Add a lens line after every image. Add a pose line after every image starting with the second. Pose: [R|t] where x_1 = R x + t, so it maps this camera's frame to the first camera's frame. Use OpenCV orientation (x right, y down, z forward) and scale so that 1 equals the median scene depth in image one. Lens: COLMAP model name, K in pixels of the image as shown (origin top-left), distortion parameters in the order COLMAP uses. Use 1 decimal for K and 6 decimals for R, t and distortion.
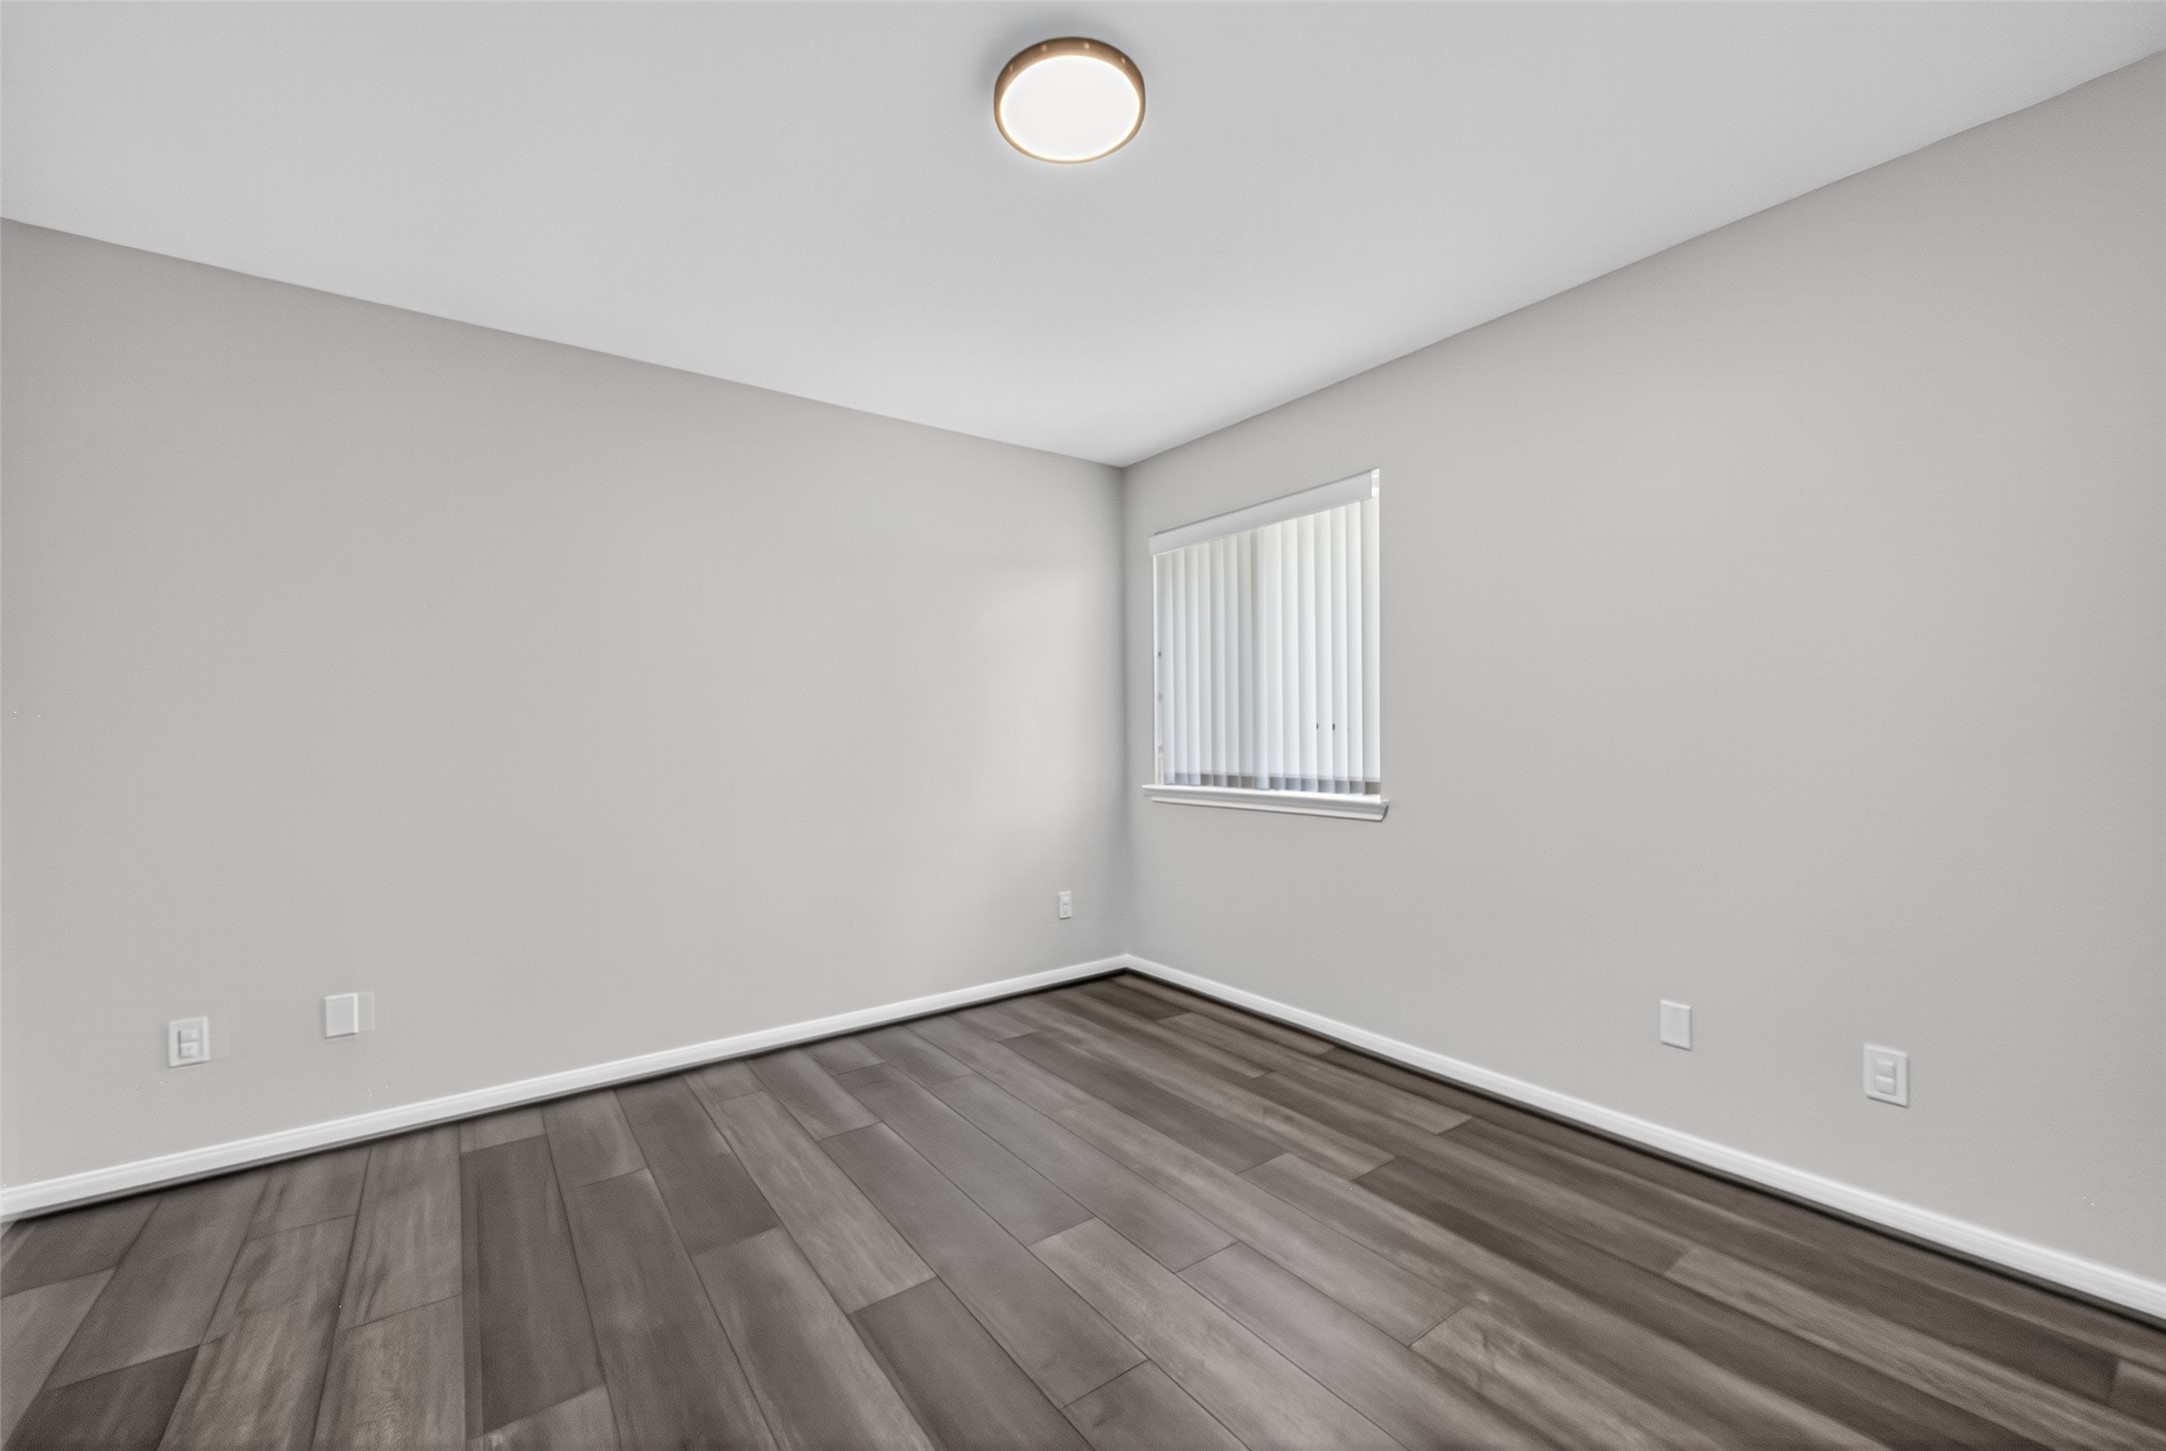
lens RADIAL K [[849.1, 0, 1087.2], [0, 849.1, 729.8], [0, 0, 1]] dist [0.000859, -0.000147]
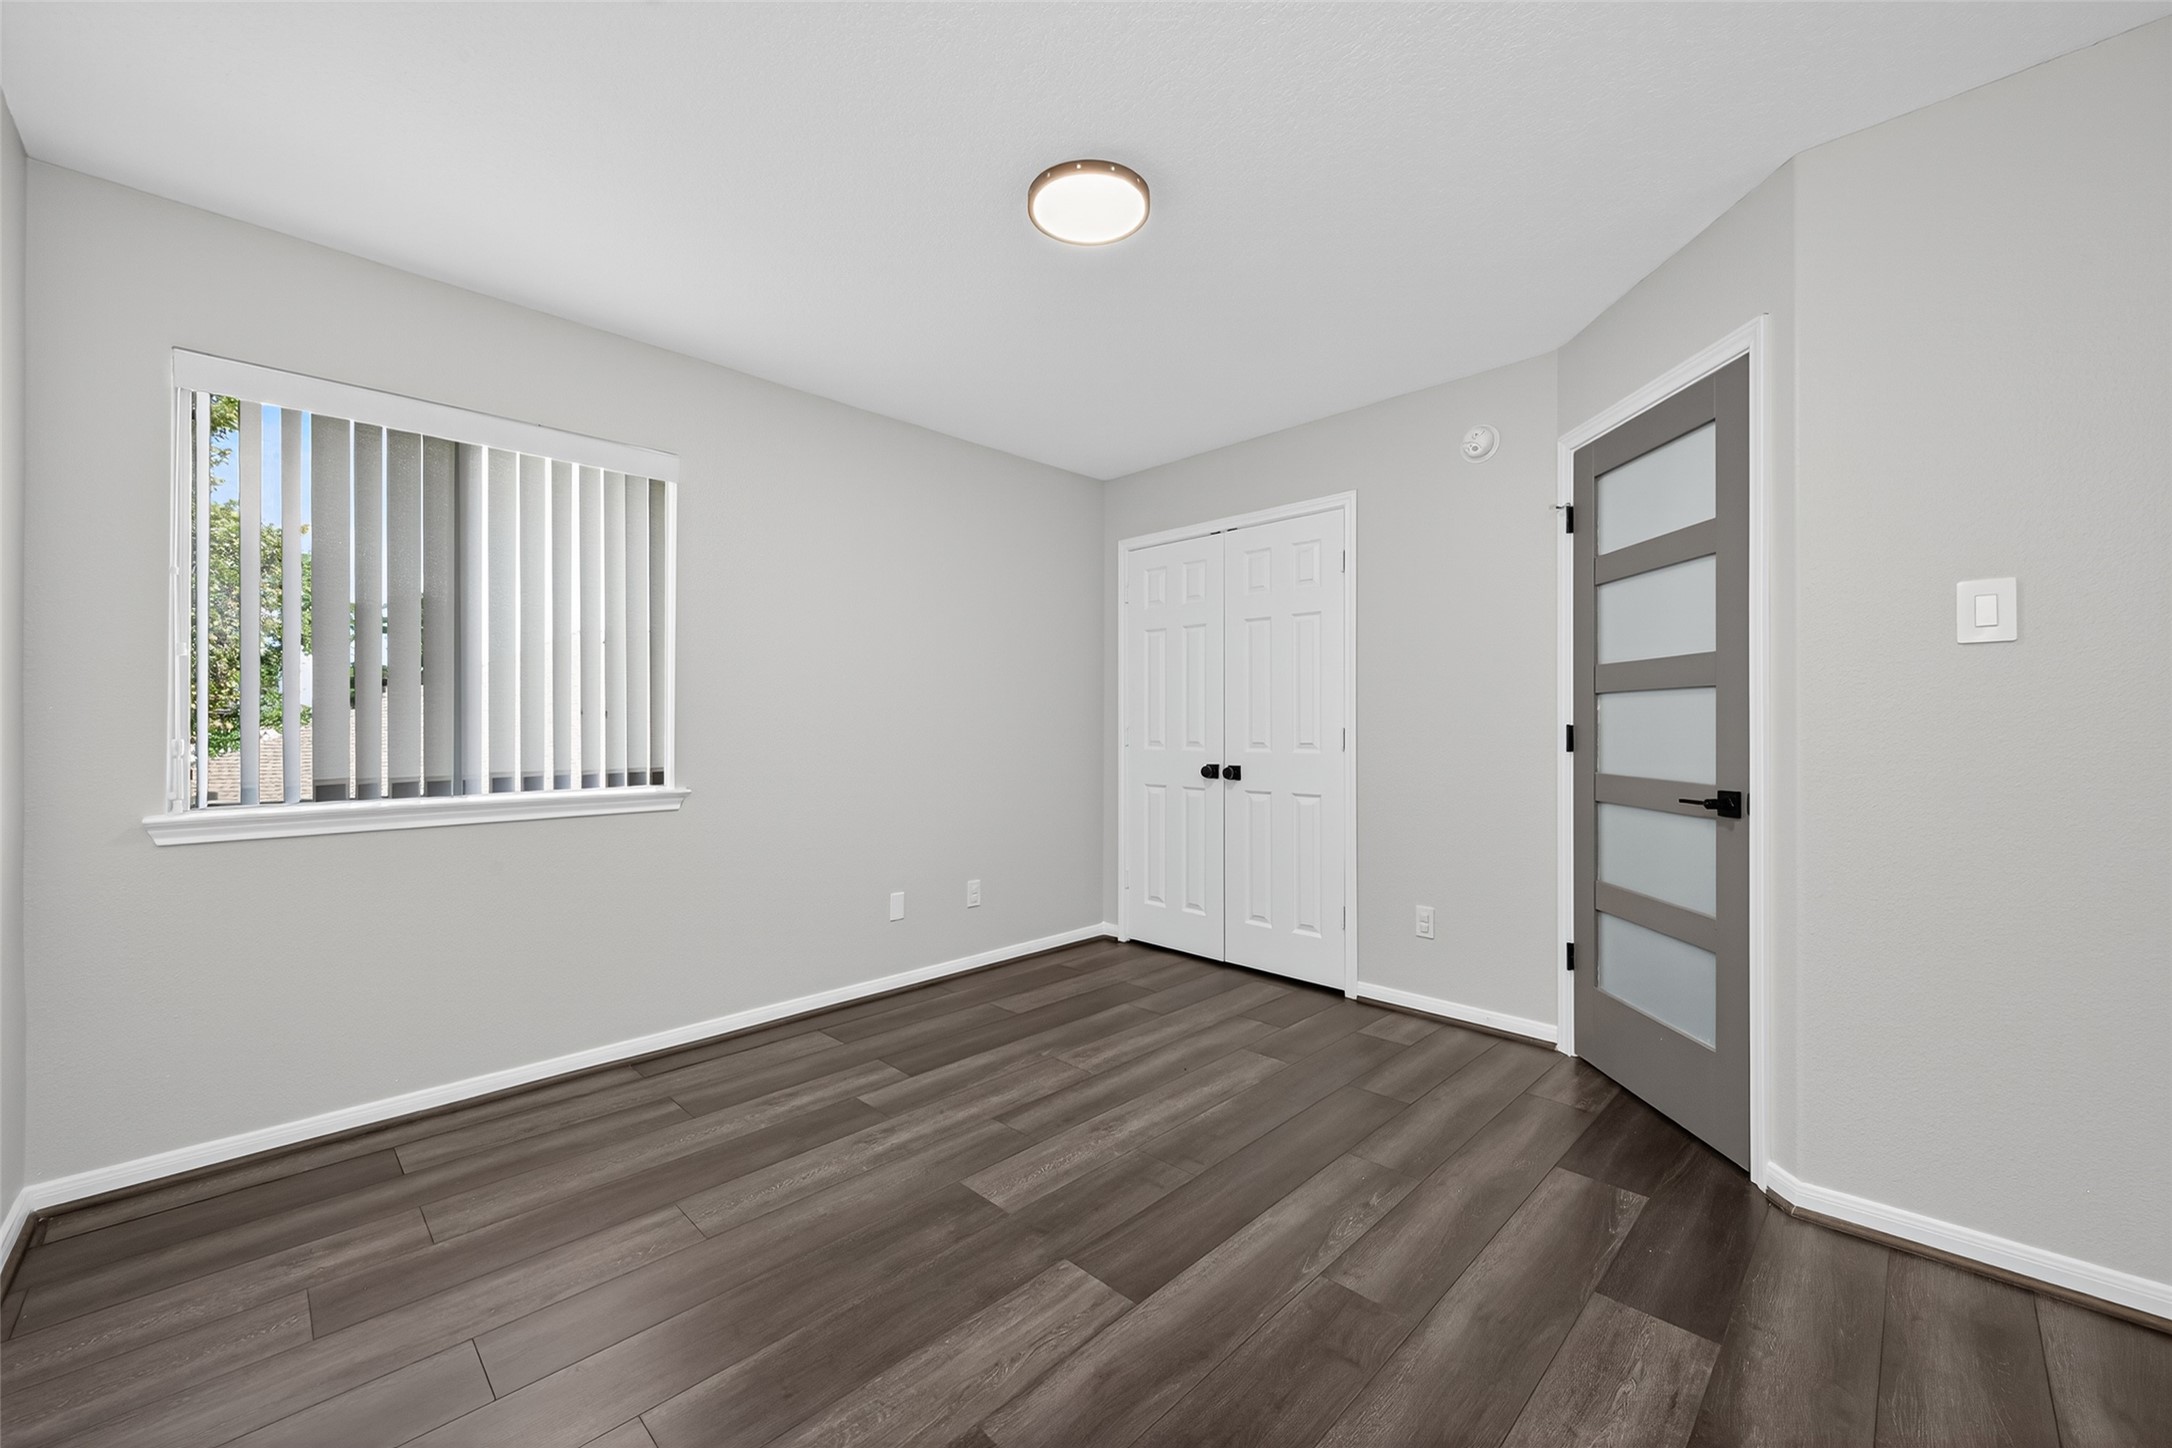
lens RADIAL K [[841.8, 0, 1089.5], [0, 841.8, 727.4], [0, 0, 1]] dist [0.003683, -0.000377]
pose [[-0.152928, 0.004168, 0.988229, -0.800771], [-0.006502, 0.999965, -0.005224, 0.015649], [-0.988216, -0.007225, -0.152895, 0.775379]]
